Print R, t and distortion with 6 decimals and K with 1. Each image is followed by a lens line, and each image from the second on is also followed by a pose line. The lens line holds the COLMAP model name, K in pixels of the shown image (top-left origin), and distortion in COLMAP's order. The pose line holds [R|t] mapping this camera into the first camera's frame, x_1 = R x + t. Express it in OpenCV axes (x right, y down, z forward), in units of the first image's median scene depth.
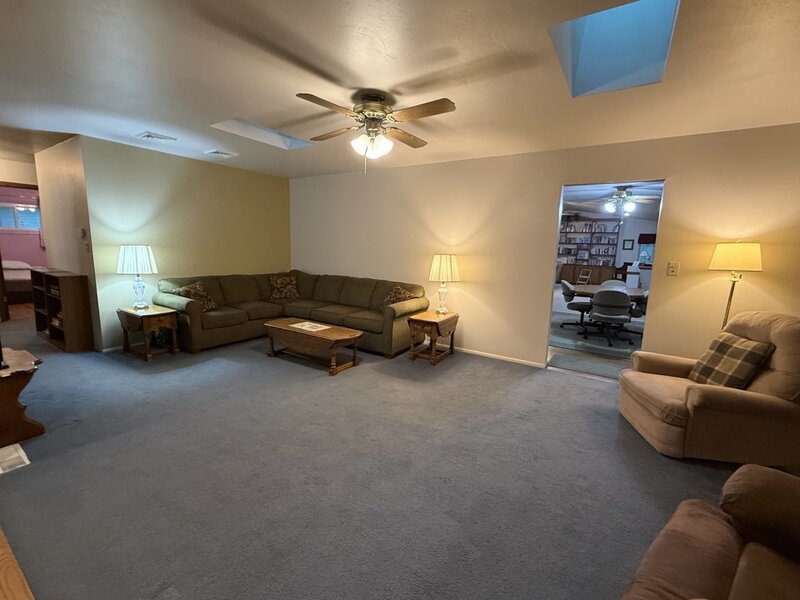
lens RADIAL K [[351.0, 0, 395.6], [0, 351.0, 301.5], [0, 0, 1]] dist [0.000915, 0.000485]
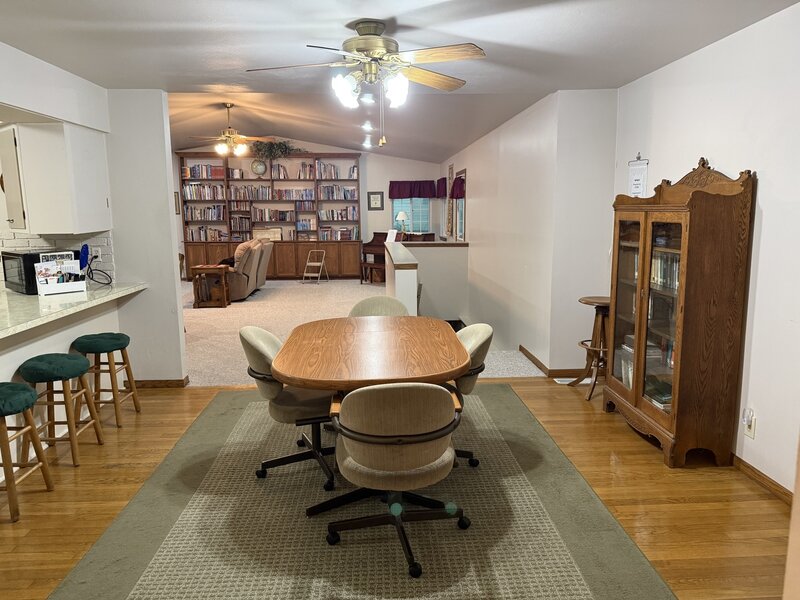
lens RADIAL K [[562.2, 0, 405.4], [0, 562.2, 300.9], [0, 0, 1]] dist [0.070568, -0.083506]
pose [[0.796119, -0.135509, 0.589773, 0.441361], [0.129462, 0.990180, 0.052750, -0.134818], [-0.591130, 0.034358, 0.805844, 0.759482]]
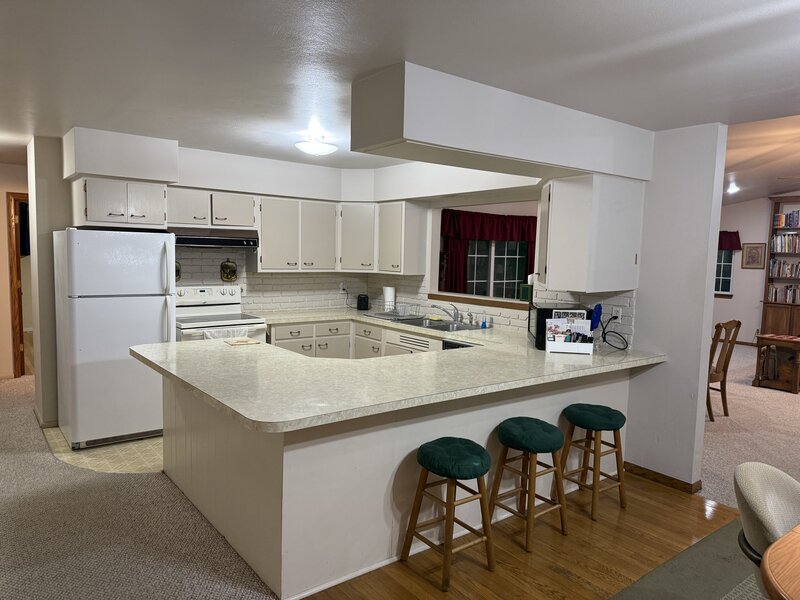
lens RADIAL K [[562.2, 0, 399.0], [0, 562.2, 305.2], [0, 0, 1]] dist [0.070568, -0.083506]
pose [[0.947888, 0.019690, -0.317996, 0.579546], [-0.043613, 0.996712, -0.068288, -0.174468], [0.315606, 0.078598, 0.945630, 0.932172]]
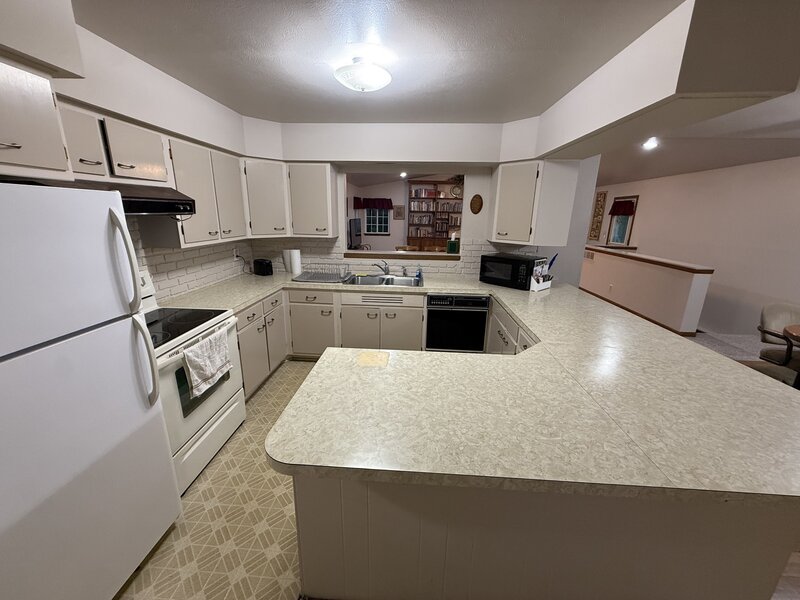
lens RADIAL K [[319.3, 0, 398.1], [0, 319.3, 301.0], [0, 0, 1]] dist [-0.002623, 0.001173]
pose [[0.868132, -0.146954, 0.474079, -0.089592], [0.088407, 0.985672, 0.143646, -0.281694], [-0.488396, -0.082792, 0.868686, 1.400104]]
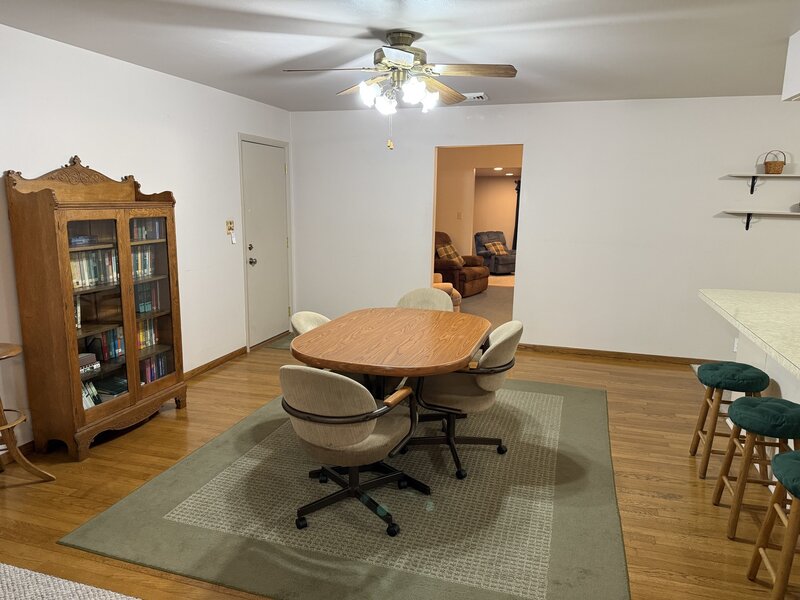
lens RADIAL K [[562.2, 0, 399.7], [0, 562.2, 298.4], [0, 0, 1]] dist [0.070568, -0.083506]
pose [[-0.959197, 0.006525, -0.282663, 1.072590], [-0.085350, 0.946413, 0.311476, -0.342858], [0.269548, 0.322892, -0.907240, 2.114652]]
